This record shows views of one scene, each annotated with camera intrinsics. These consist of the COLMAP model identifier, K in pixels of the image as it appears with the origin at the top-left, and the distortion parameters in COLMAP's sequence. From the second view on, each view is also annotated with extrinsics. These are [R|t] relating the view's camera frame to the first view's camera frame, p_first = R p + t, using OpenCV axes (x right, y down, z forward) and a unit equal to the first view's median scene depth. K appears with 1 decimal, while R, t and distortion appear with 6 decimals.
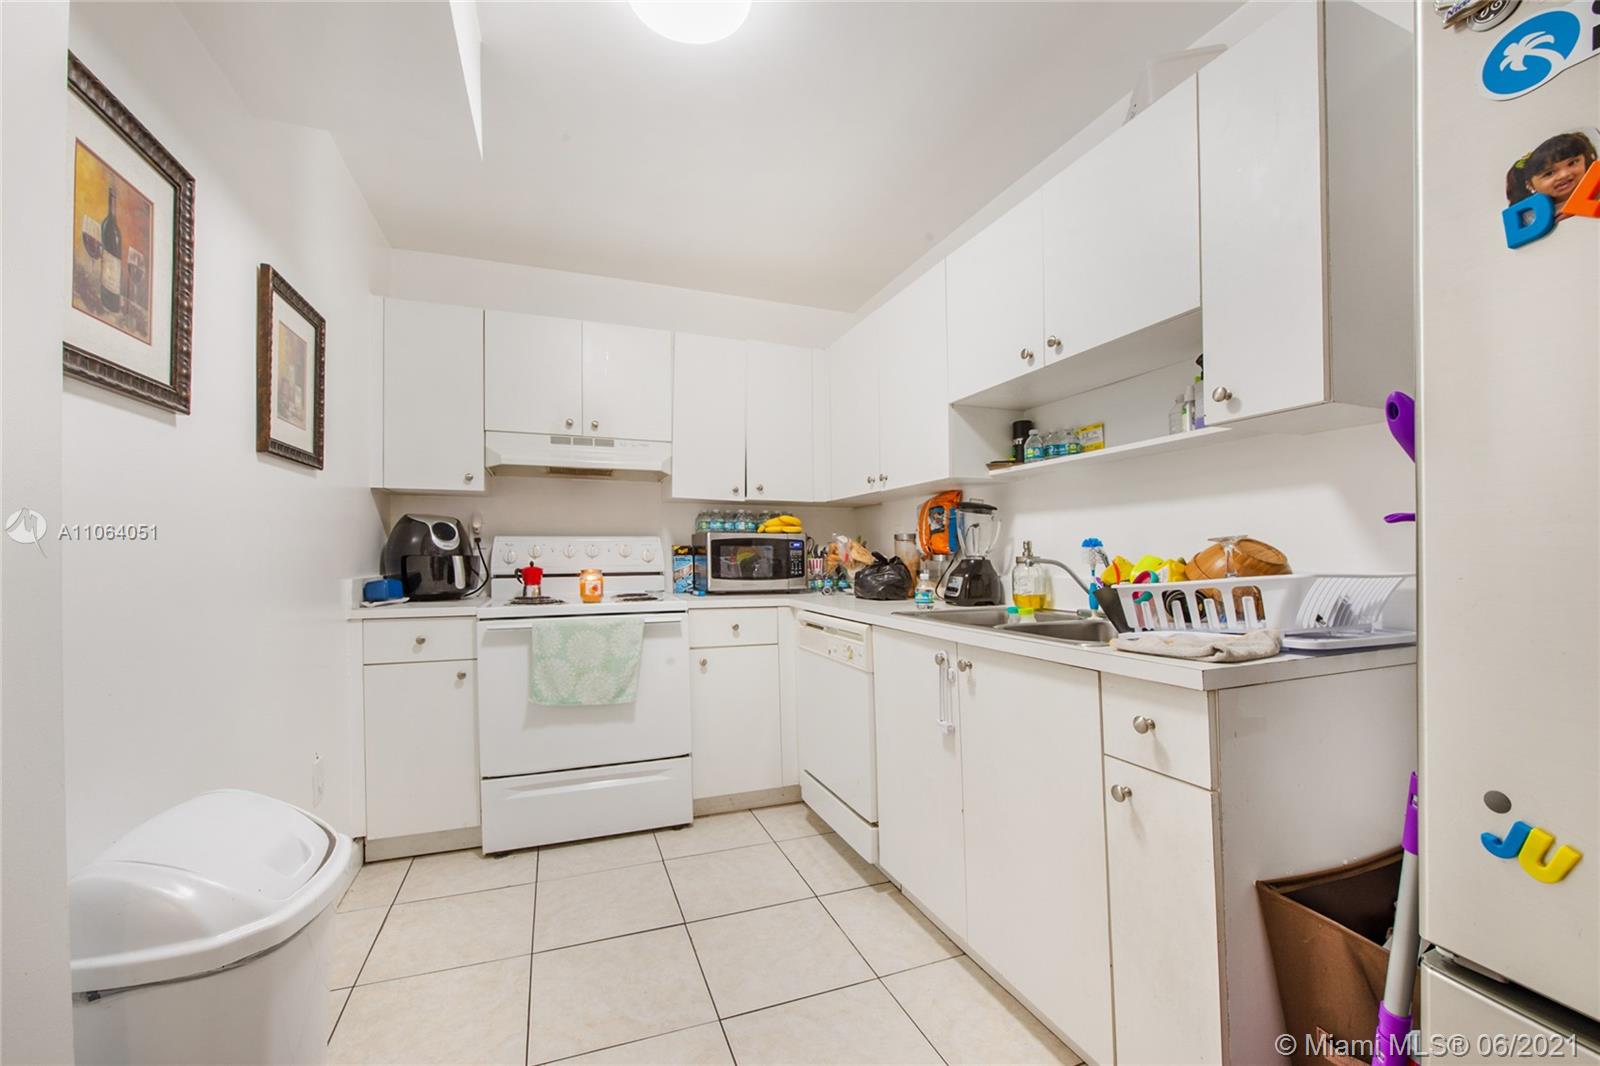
lens RADIAL K [[643.6, 0, 800.9], [0, 643.6, 550.8], [0, 0, 1]] dist [-0.028587, -0.000053]
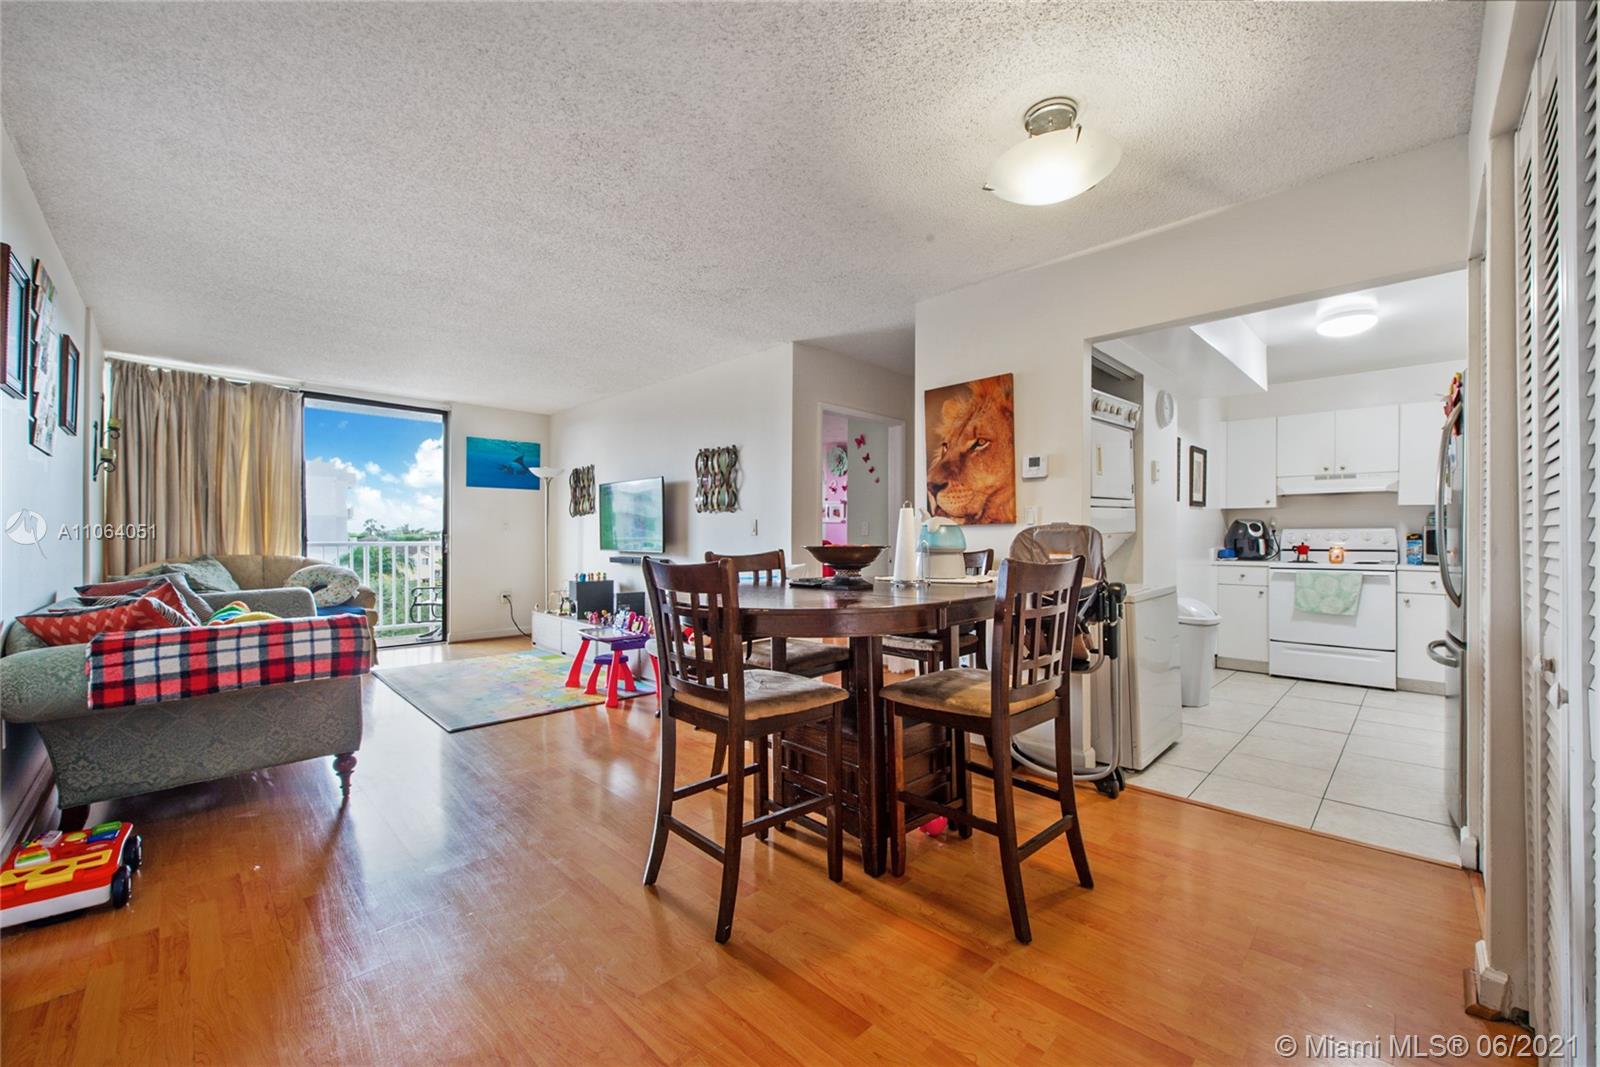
lens RADIAL K [[643.6, 0, 800.9], [0, 643.6, 551.3], [0, 0, 1]] dist [-0.028587, -0.000053]
pose [[0.414757, 0.023920, -0.909618, 0.755726], [0.003502, 0.999605, 0.027883, -0.016243], [0.909925, -0.014750, 0.414510, -1.285540]]
